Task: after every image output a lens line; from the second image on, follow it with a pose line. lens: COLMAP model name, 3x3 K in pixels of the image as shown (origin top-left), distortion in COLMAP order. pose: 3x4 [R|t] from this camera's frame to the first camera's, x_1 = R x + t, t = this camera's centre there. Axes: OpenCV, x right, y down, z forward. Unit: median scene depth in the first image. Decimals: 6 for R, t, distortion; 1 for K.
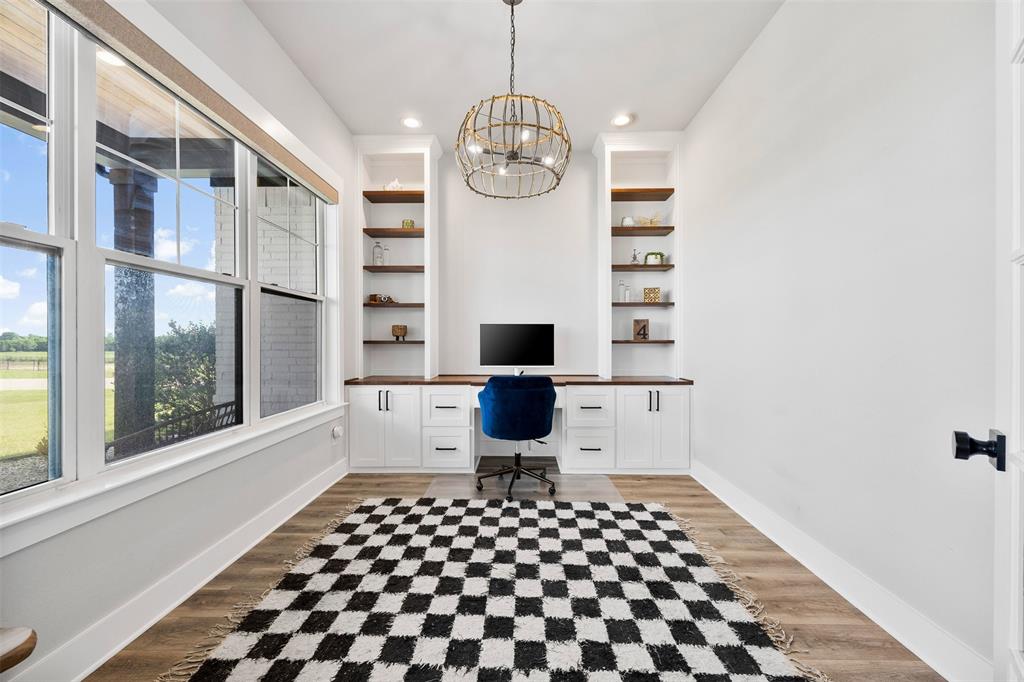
lens RADIAL K [[395.9, 0, 510.7], [0, 395.9, 339.5], [0, 0, 1]] dist [-0.005213, -0.000088]
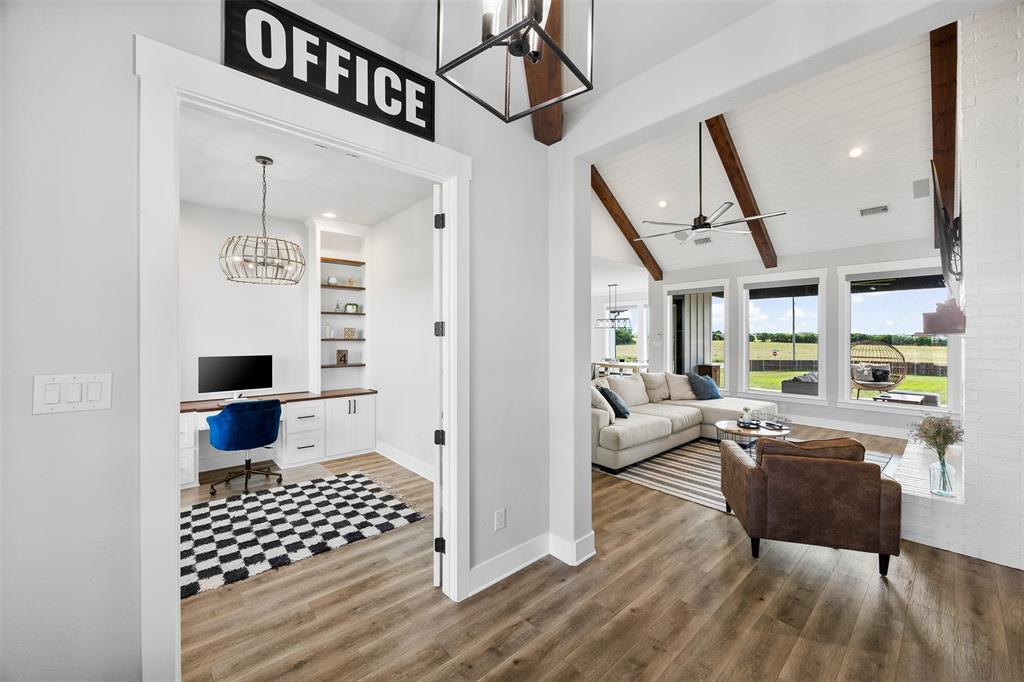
lens RADIAL K [[395.9, 0, 513.0], [0, 395.9, 336.8], [0, 0, 1]] dist [-0.005213, -0.000088]
pose [[0.731973, -0.000931, 0.681333, -0.255466], [0.000849, 1.000000, 0.000454, -0.131478], [-0.681333, 0.000246, 0.731974, -0.616261]]
